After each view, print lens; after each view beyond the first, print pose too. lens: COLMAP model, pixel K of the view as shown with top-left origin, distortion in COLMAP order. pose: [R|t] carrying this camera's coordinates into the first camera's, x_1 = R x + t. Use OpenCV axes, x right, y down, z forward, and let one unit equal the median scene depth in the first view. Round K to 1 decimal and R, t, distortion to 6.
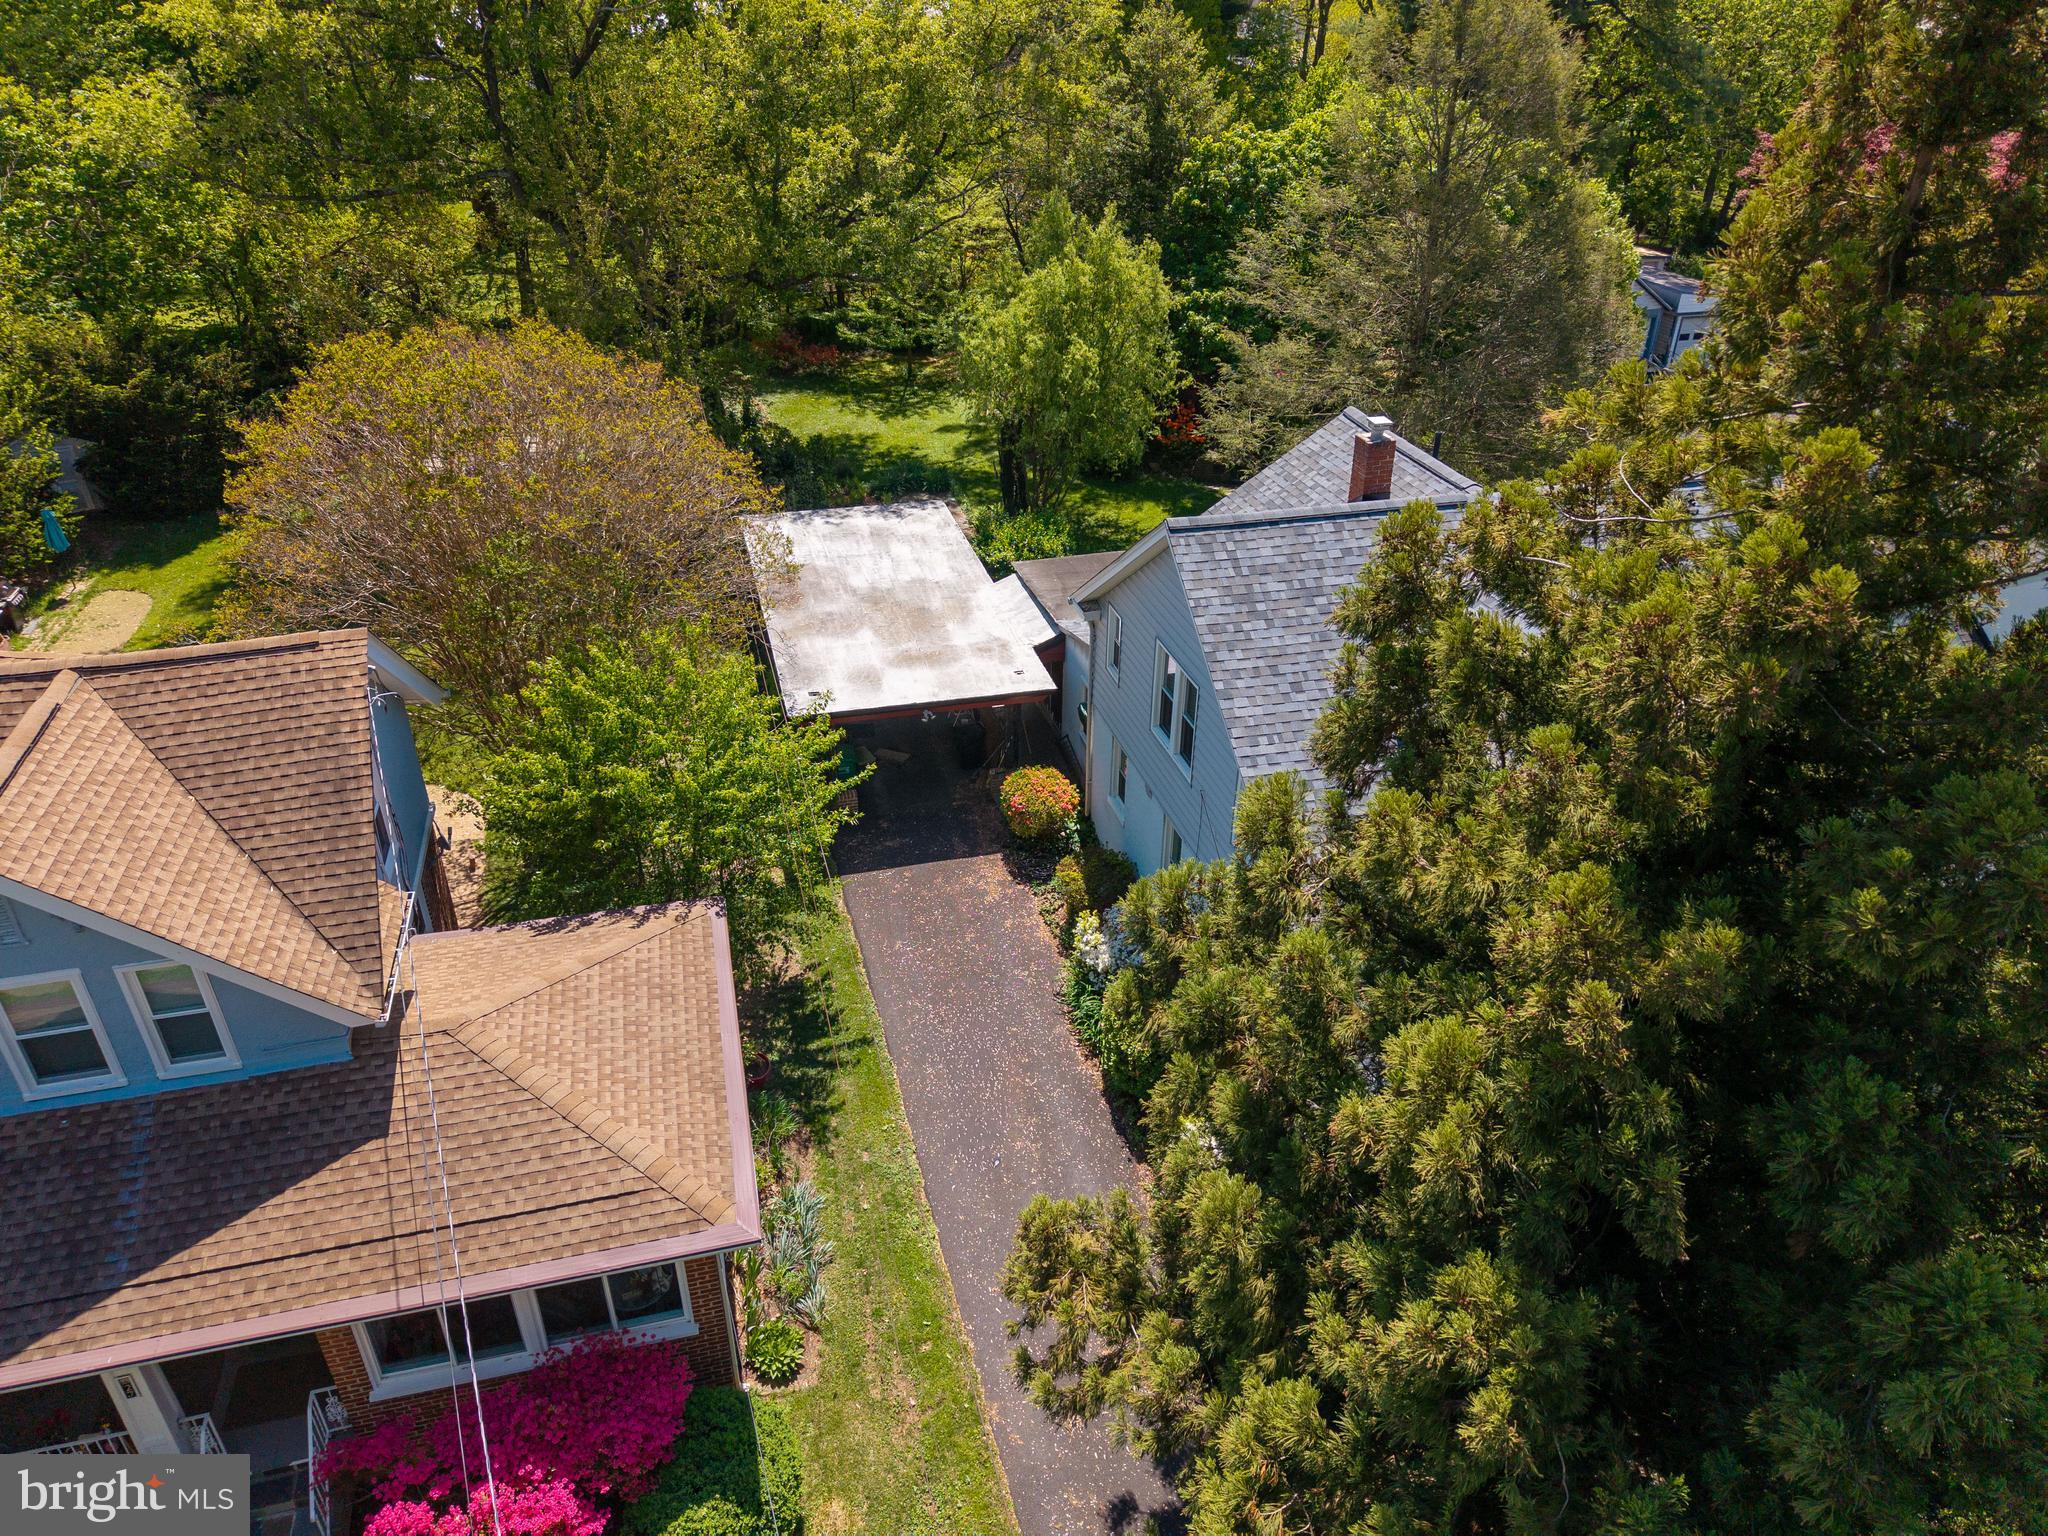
lens RADIAL K [[1355.7, 0, 1027.6], [0, 1355.7, 789.8], [0, 0, 1]] dist [0.041644, -0.031649]
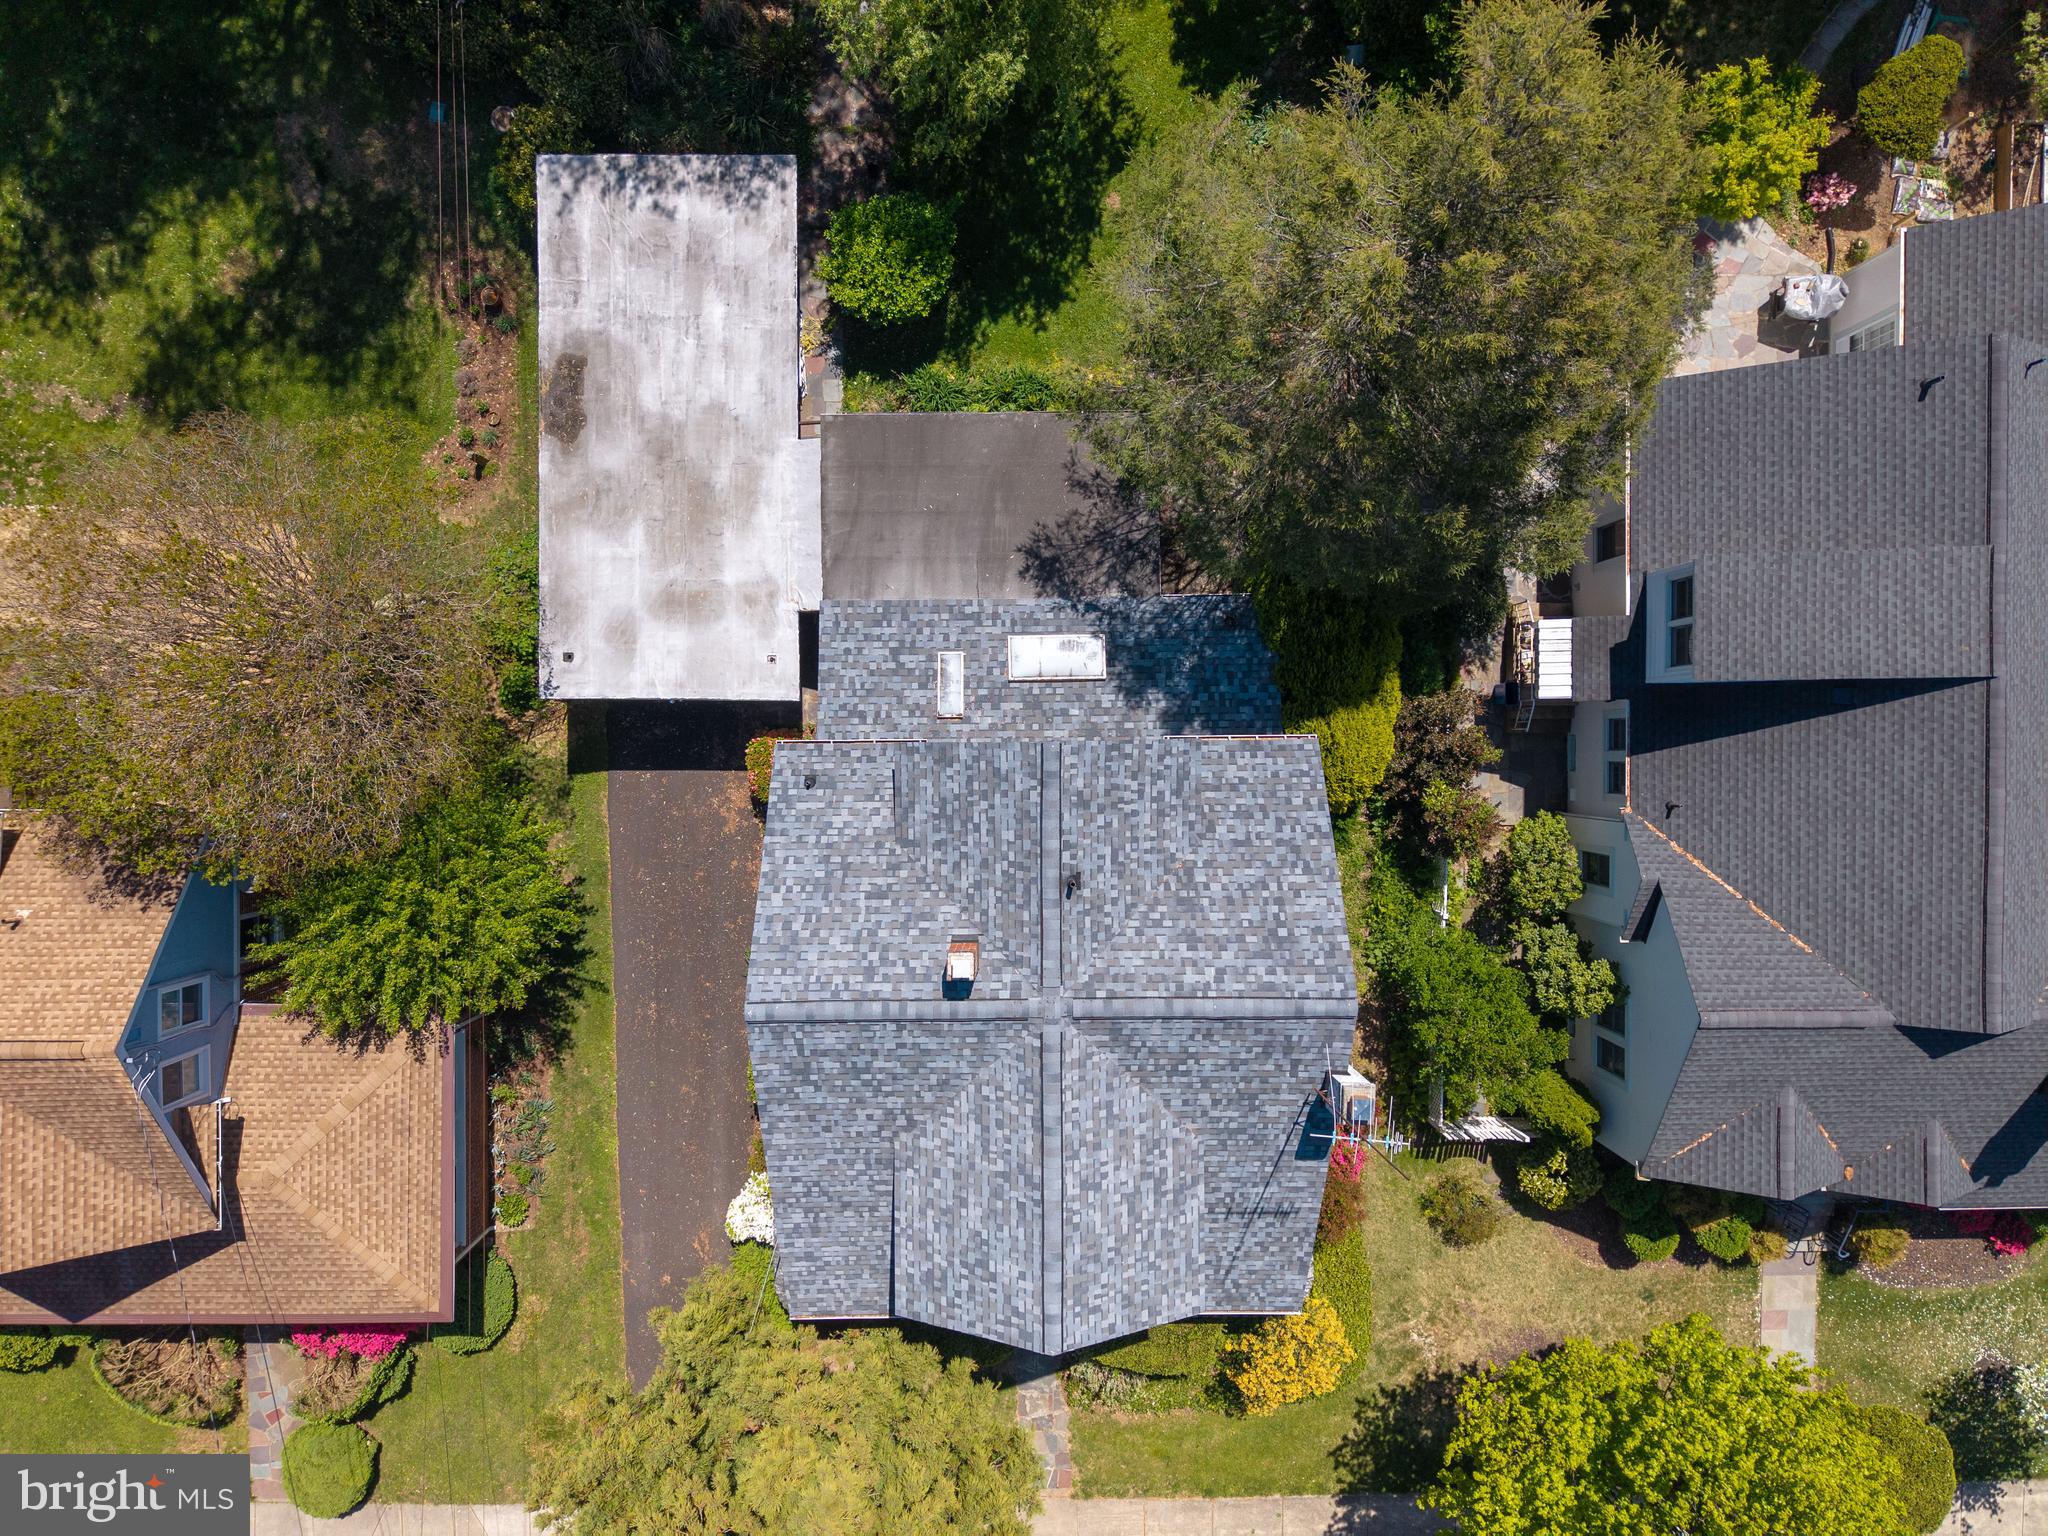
lens RADIAL K [[1370.5, 0, 1022.4], [0, 1370.5, 768.1], [0, 0, 1]] dist [0.025557, -0.023414]
pose [[0.966536, 0.256489, 0.004660, 0.269942], [-0.134973, 0.493008, 0.859491, -1.338299], [0.218152, -0.831358, 0.511129, 0.617990]]
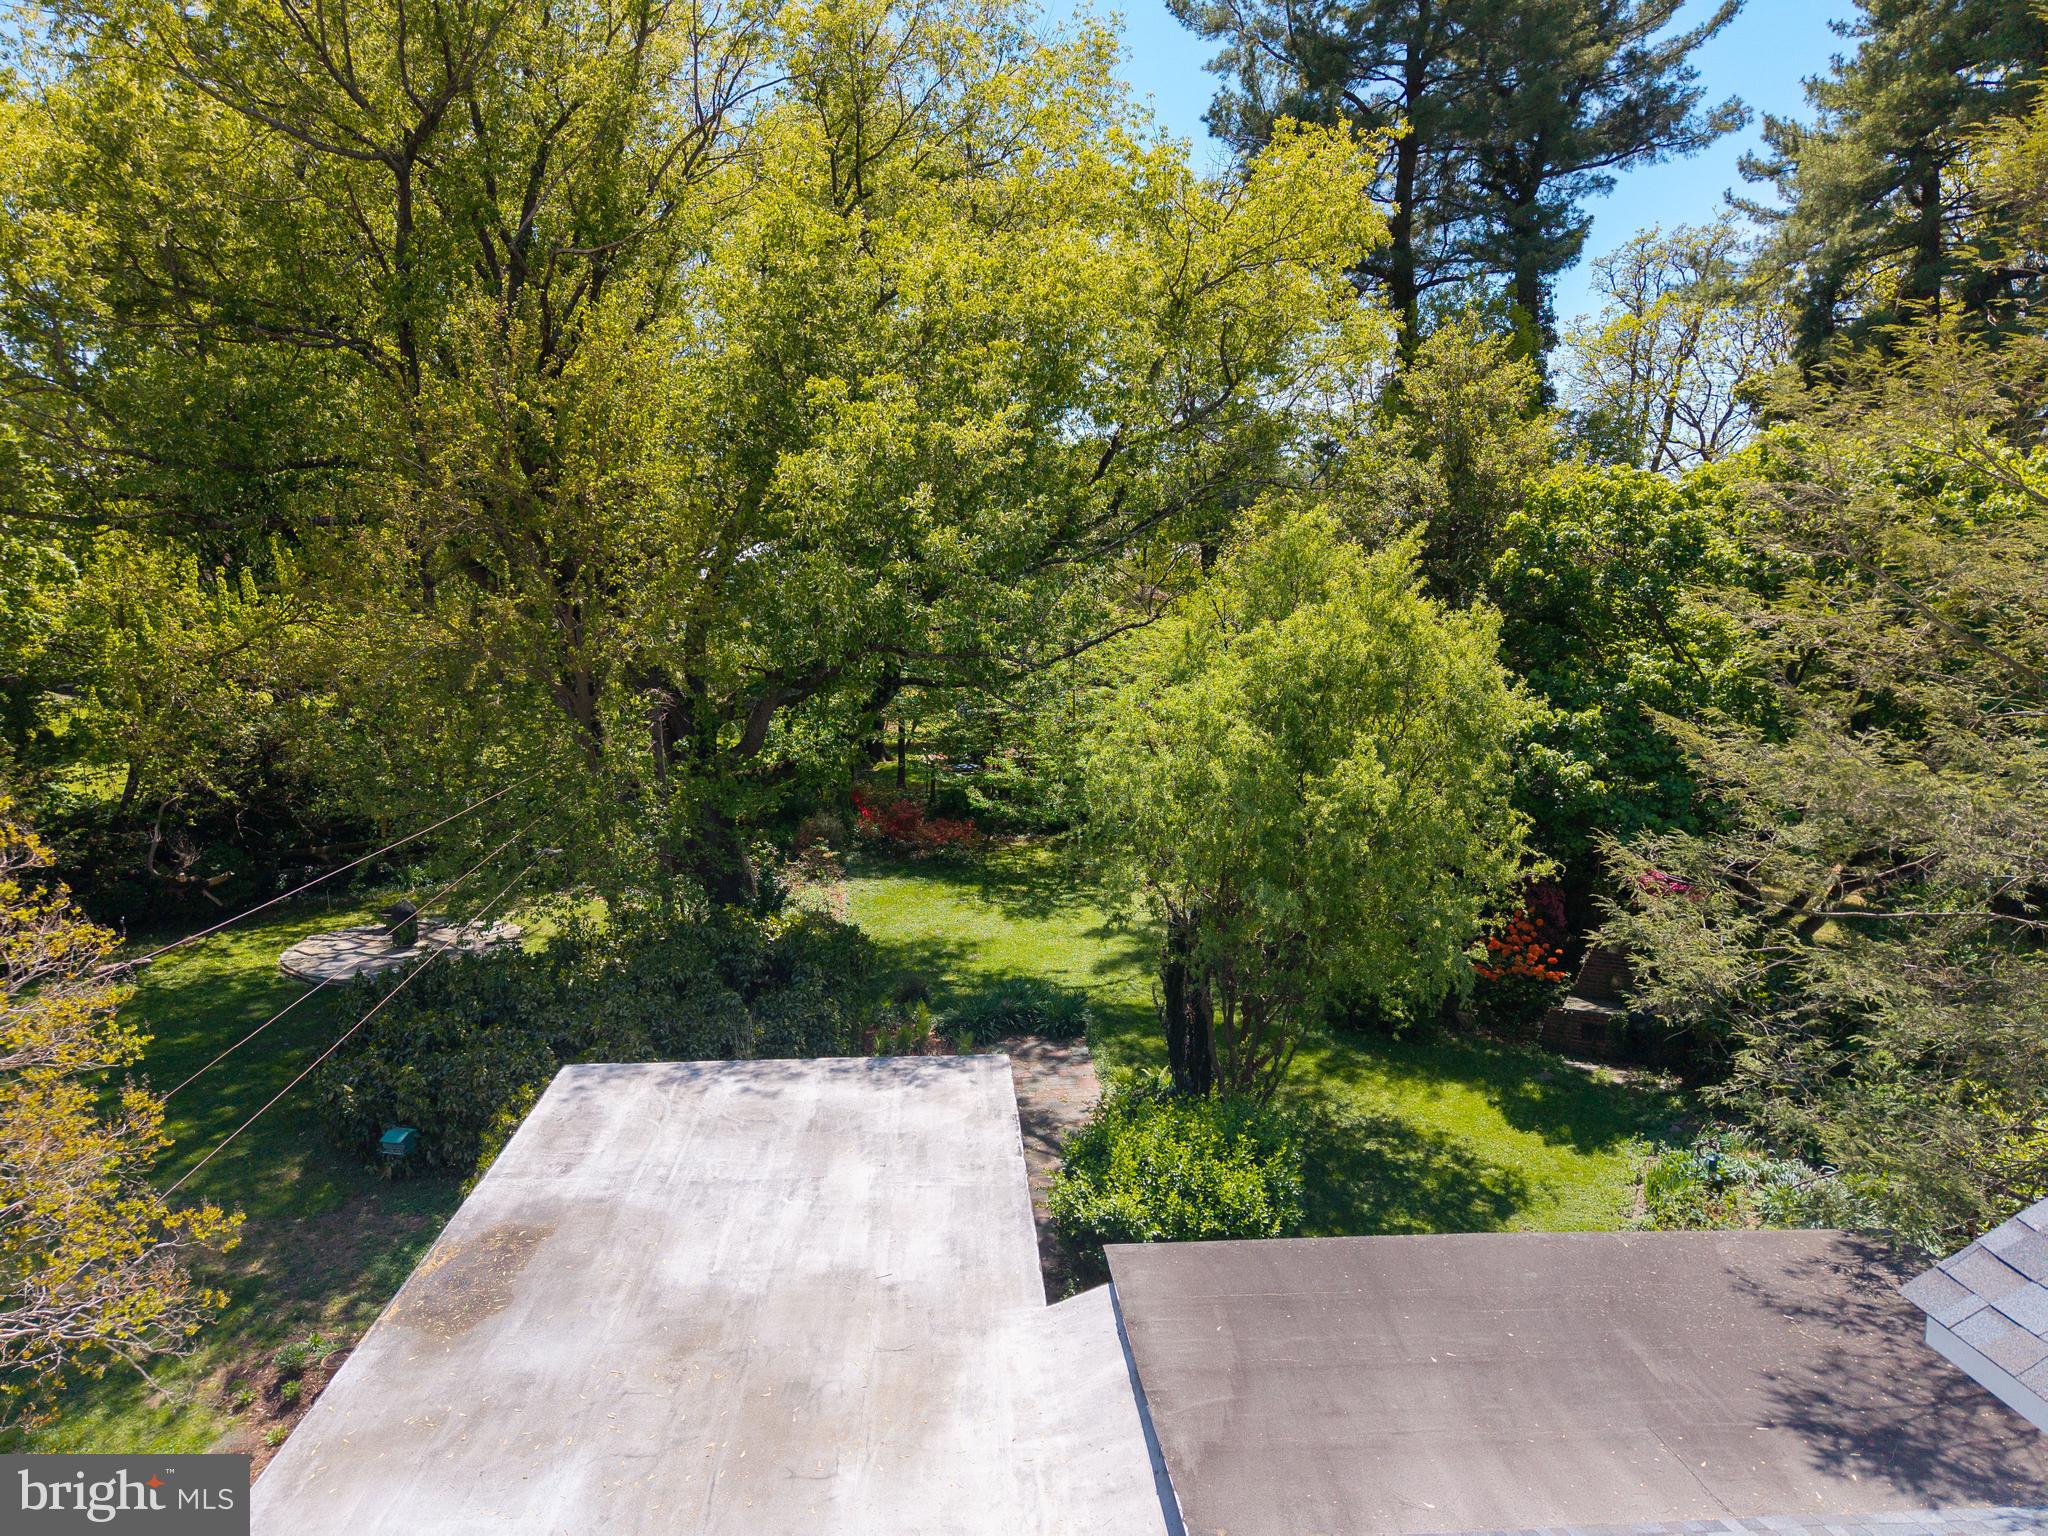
lens RADIAL K [[1355.7, 0, 1027.6], [0, 1355.7, 789.8], [0, 0, 1]] dist [0.041644, -0.031649]
pose [[0.981223, 0.029829, -0.190556, 0.053537], [-0.100593, 0.922104, -0.373639, -0.227853], [0.164567, 0.385791, 0.907790, 0.996718]]
